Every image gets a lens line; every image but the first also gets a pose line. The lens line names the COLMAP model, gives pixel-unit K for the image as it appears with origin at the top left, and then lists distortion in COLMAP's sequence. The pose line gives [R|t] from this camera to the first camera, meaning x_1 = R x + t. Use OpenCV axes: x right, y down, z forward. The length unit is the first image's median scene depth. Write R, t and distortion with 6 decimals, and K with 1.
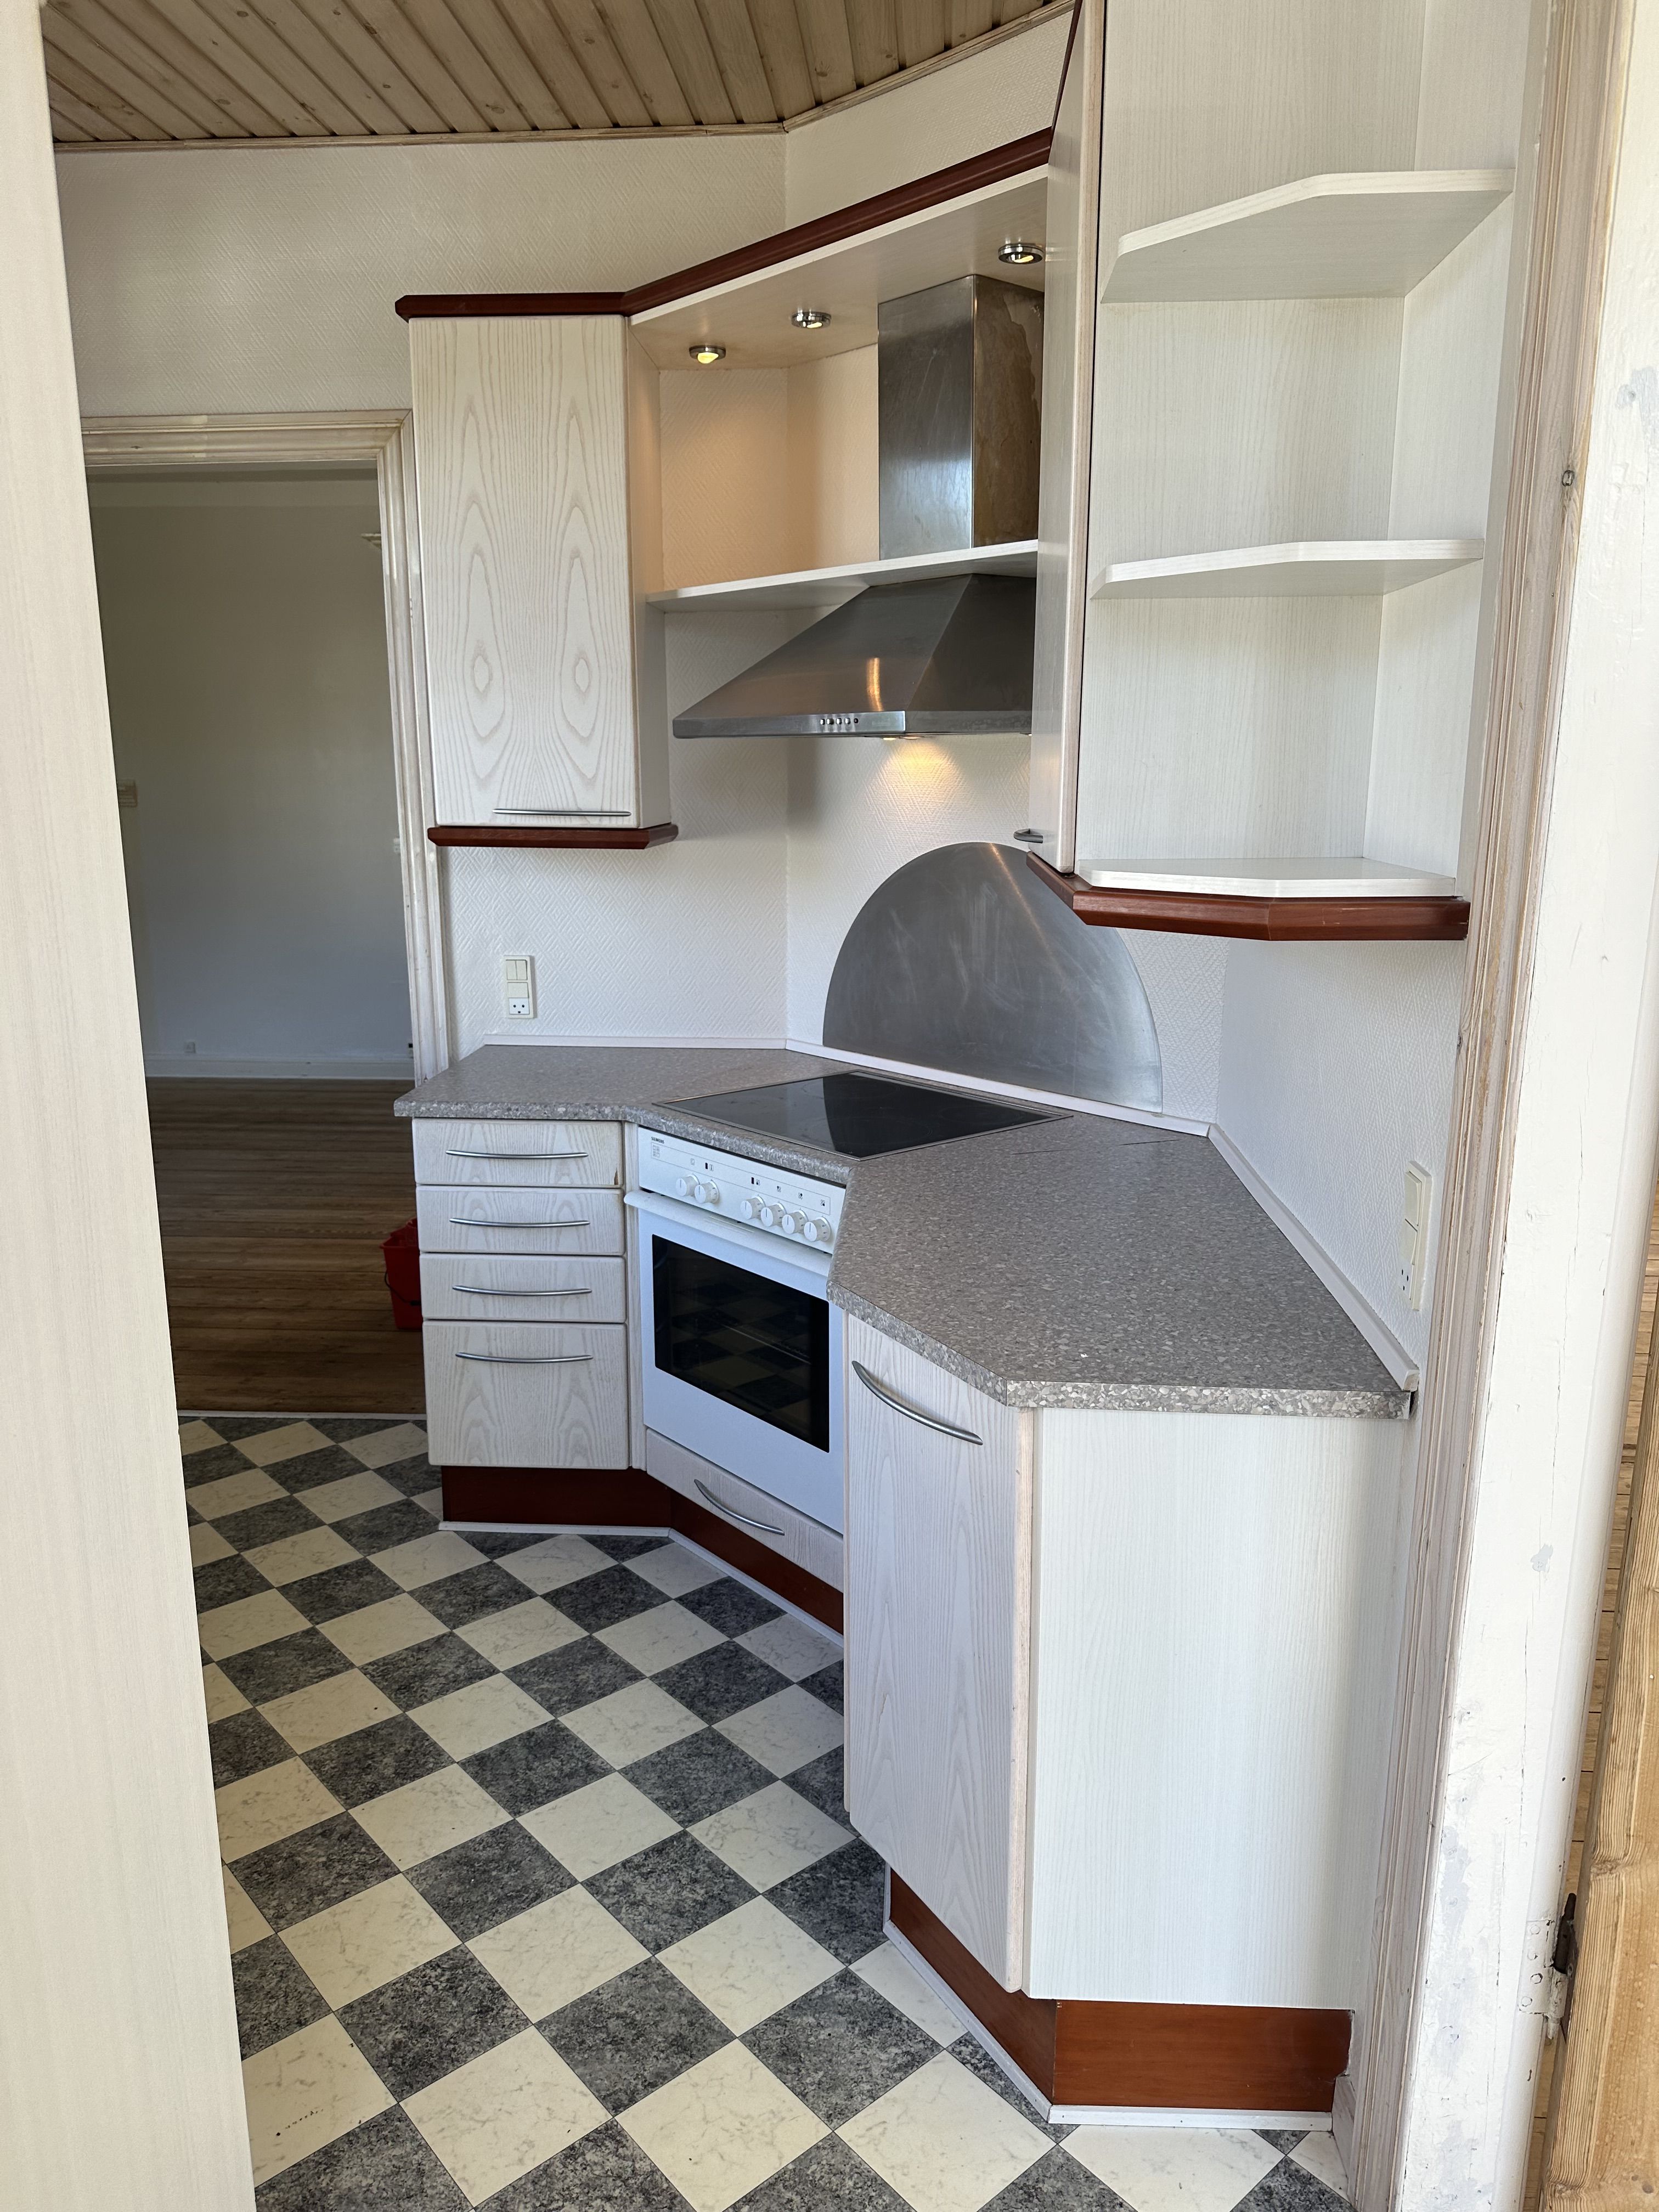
lens RADIAL K [[1570.4, 0, 829.0], [0, 1570.4, 1108.1], [0, 0, 1]] dist [0.008343, 0.001203]
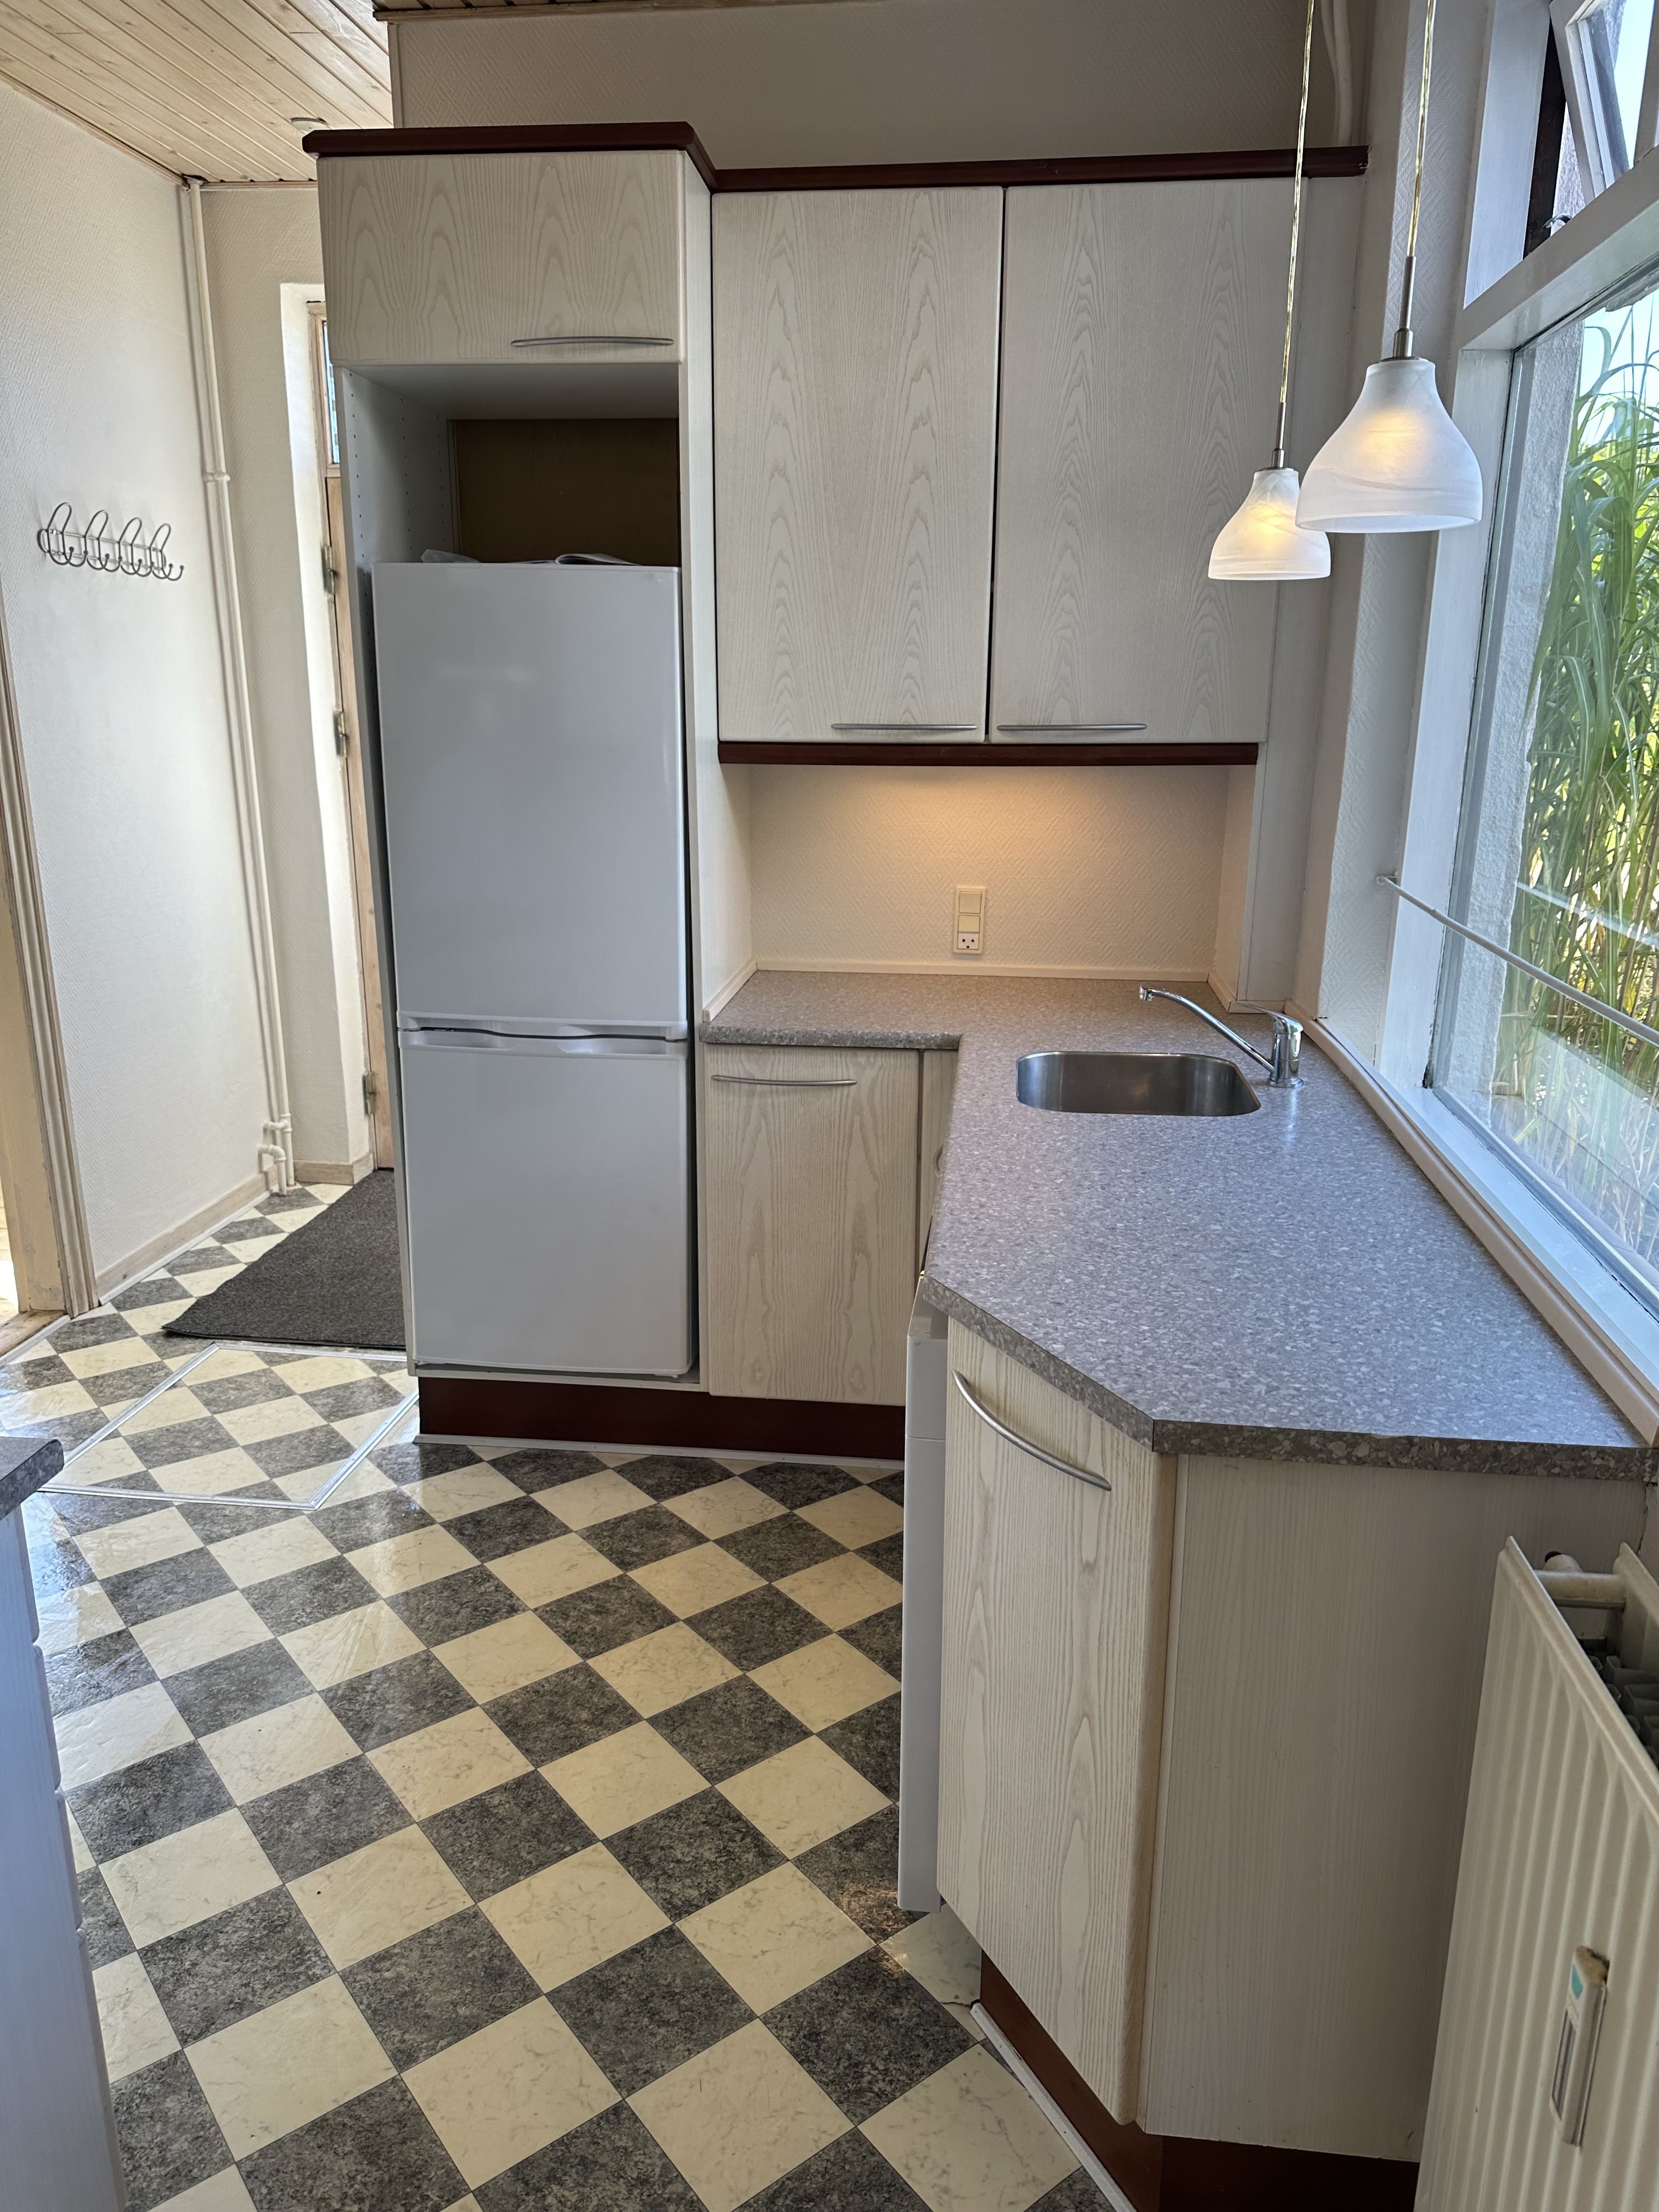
lens RADIAL K [[1570.4, 0, 832.2], [0, 1570.4, 1106.0], [0, 0, 1]] dist [0.008343, 0.001203]
pose [[-0.998841, -0.019451, 0.044034, -0.263511], [0.003830, 0.879720, 0.475477, -0.338123], [-0.047987, 0.475094, -0.878626, 1.568610]]
